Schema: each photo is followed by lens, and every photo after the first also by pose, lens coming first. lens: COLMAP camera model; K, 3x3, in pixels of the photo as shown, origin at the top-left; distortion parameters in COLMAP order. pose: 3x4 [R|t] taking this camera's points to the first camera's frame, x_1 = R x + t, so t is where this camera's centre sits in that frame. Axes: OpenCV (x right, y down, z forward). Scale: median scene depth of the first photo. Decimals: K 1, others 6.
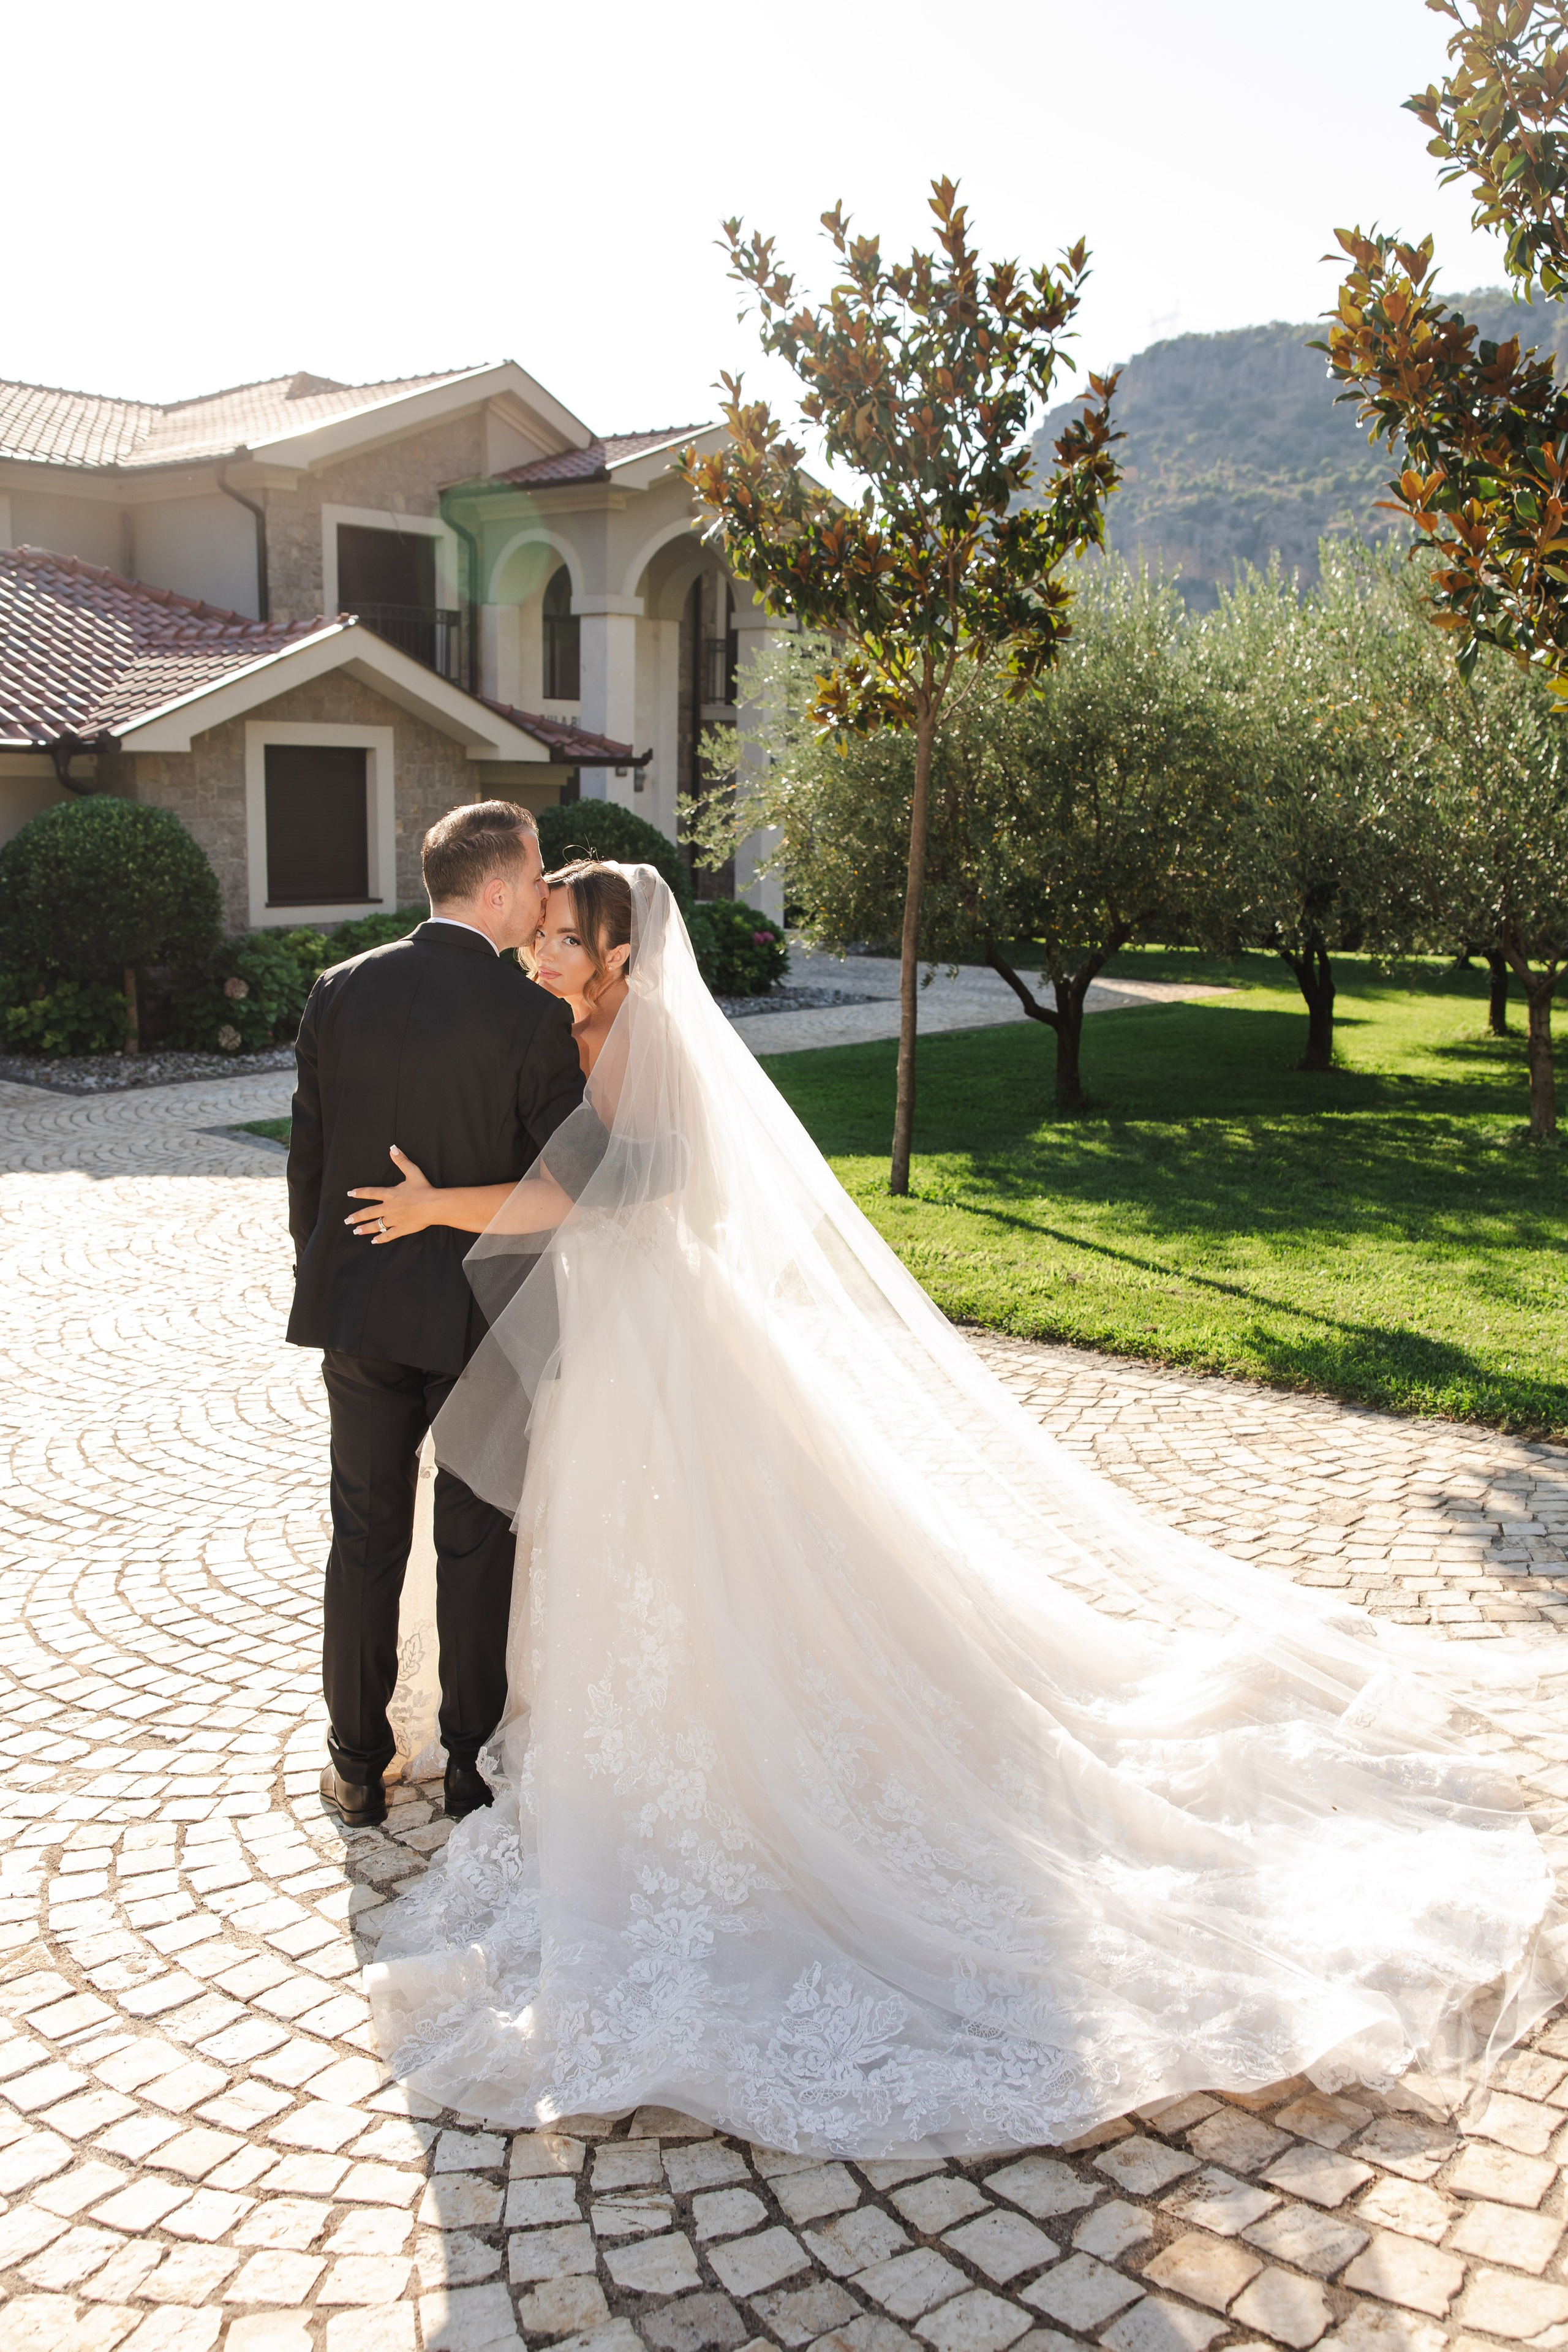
lens RADIAL K [[2266.5, 0, 784.0], [0, 2266.5, 1176.0], [0, 0, 1]] dist [-0.043459, -0.005434]
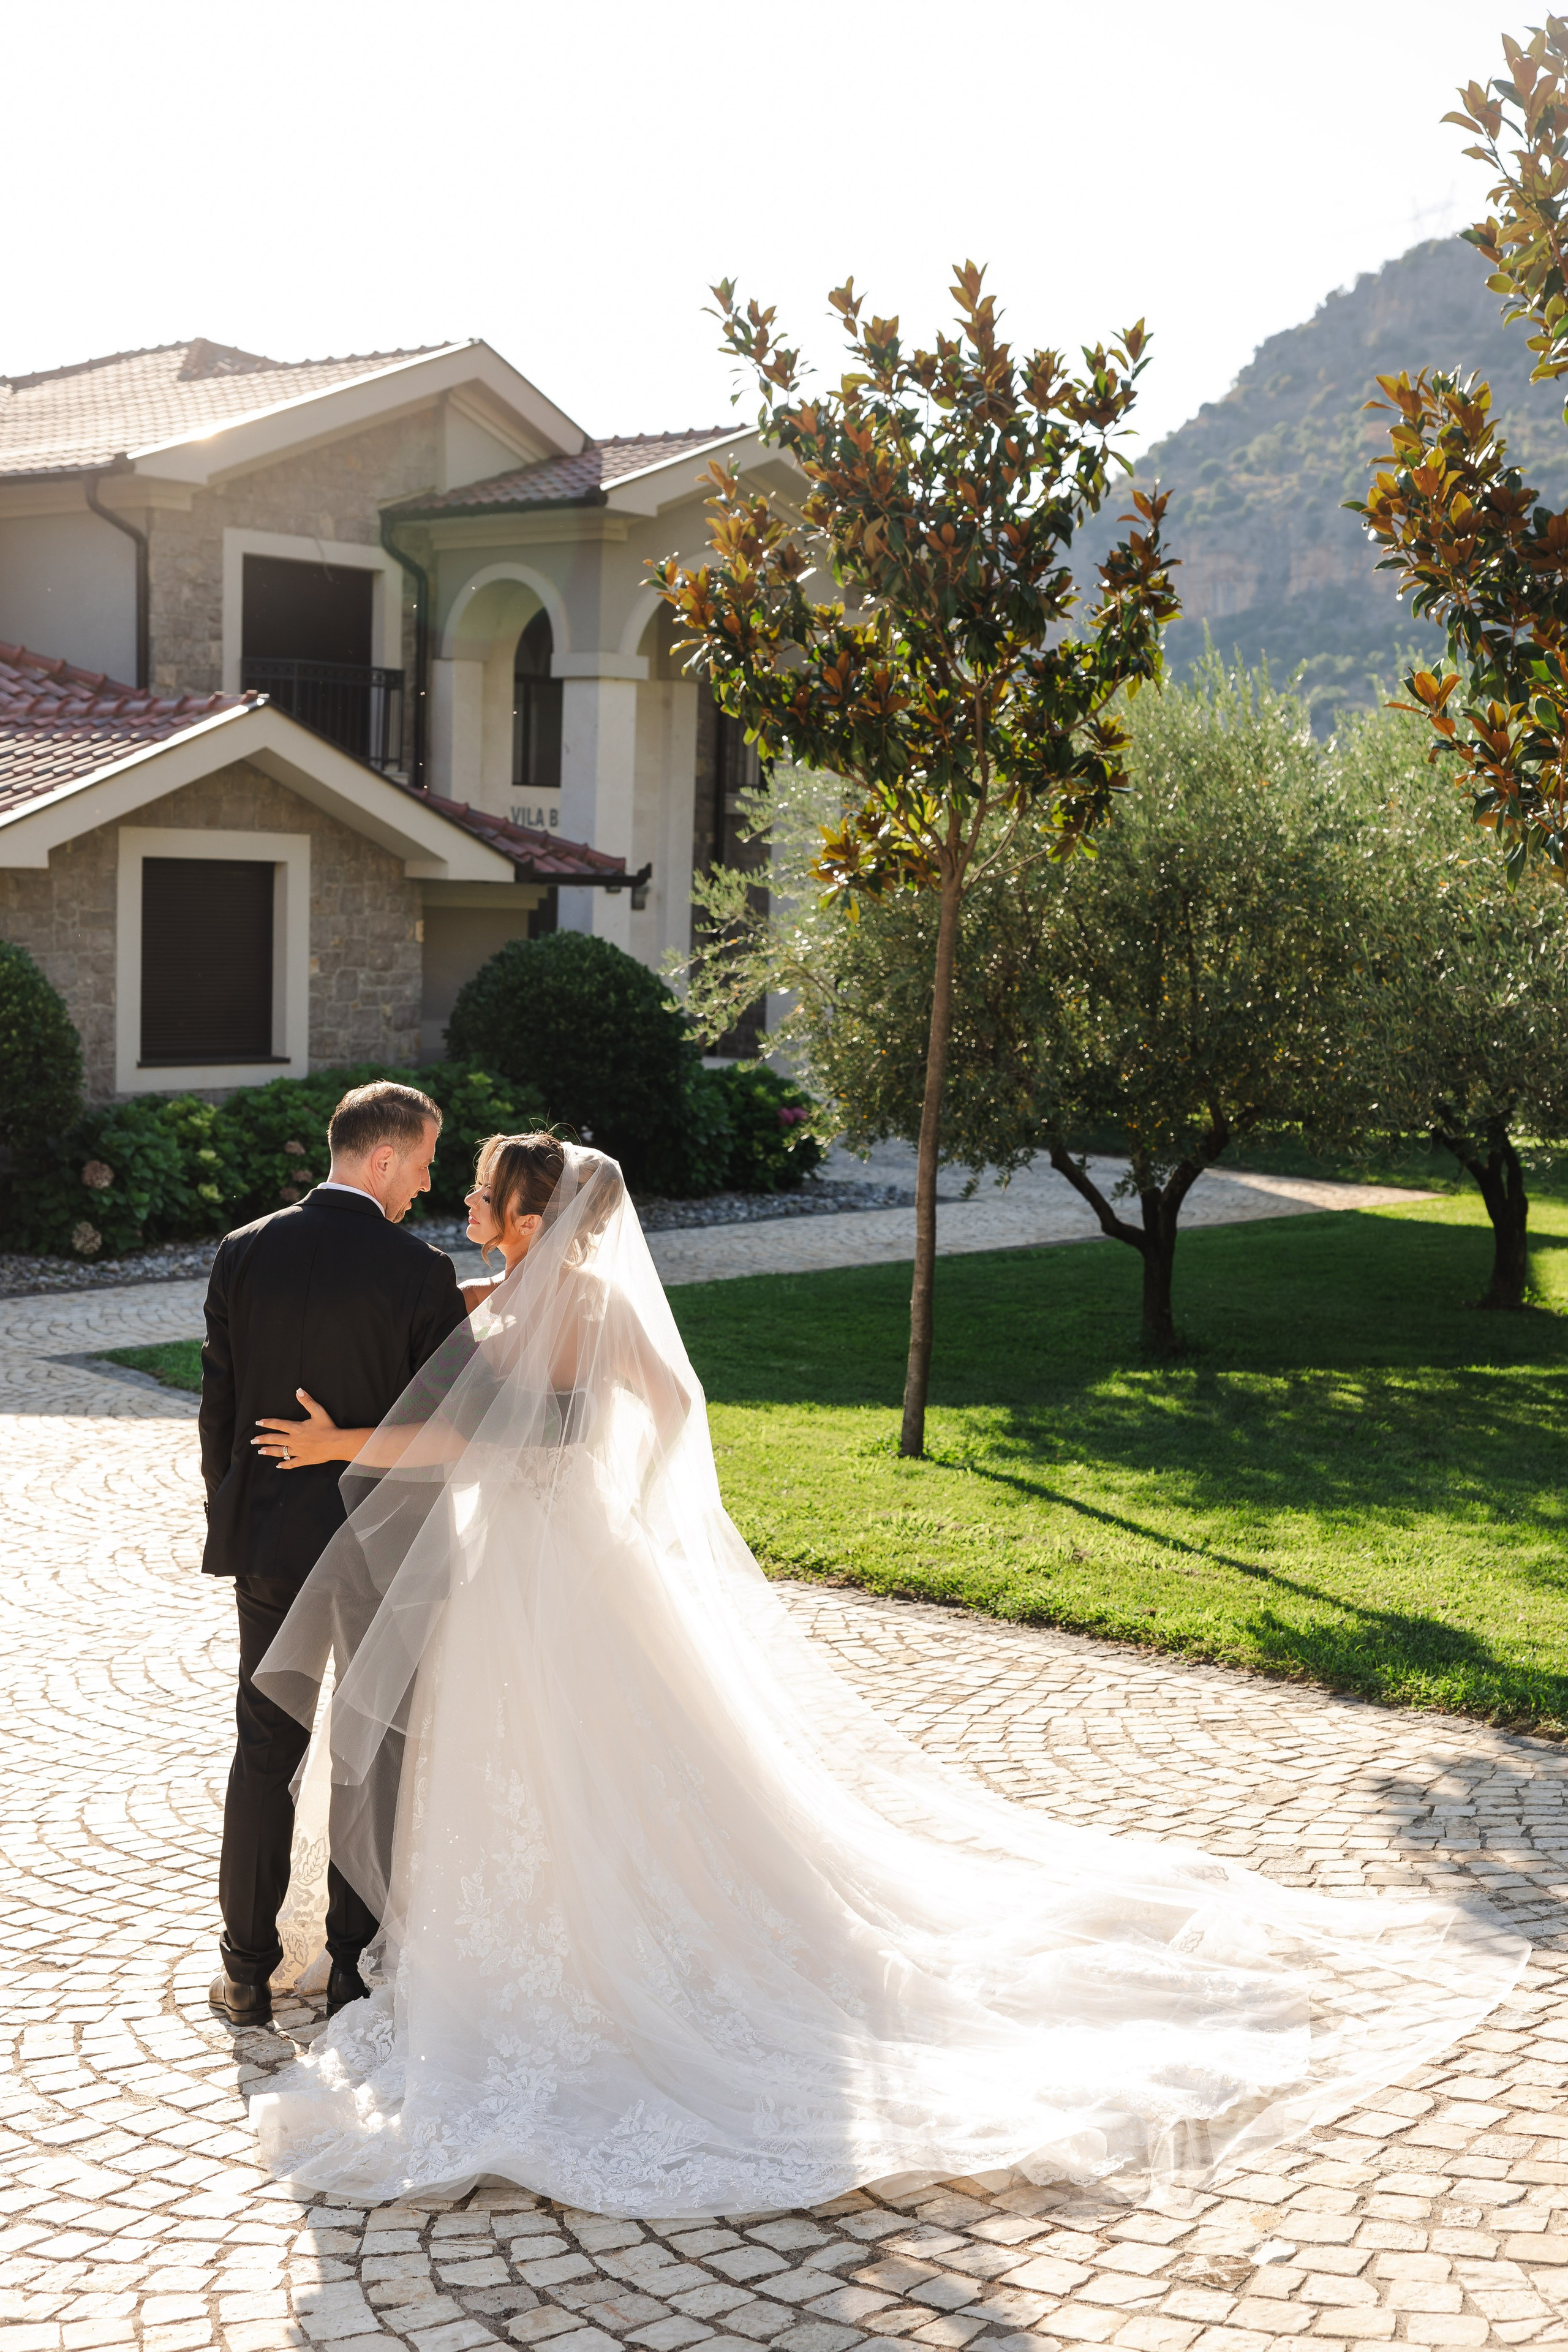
lens RADIAL K [[3539.2, 0, 784.0], [0, 3539.2, 1176.0], [0, 0, 1]] dist [0.118049, -0.774773]
pose [[0.999237, 0.018931, -0.034168, 0.049626], [-0.021406, 0.997060, -0.073569, 0.002595], [0.032675, 0.074244, 0.996705, -0.298924]]
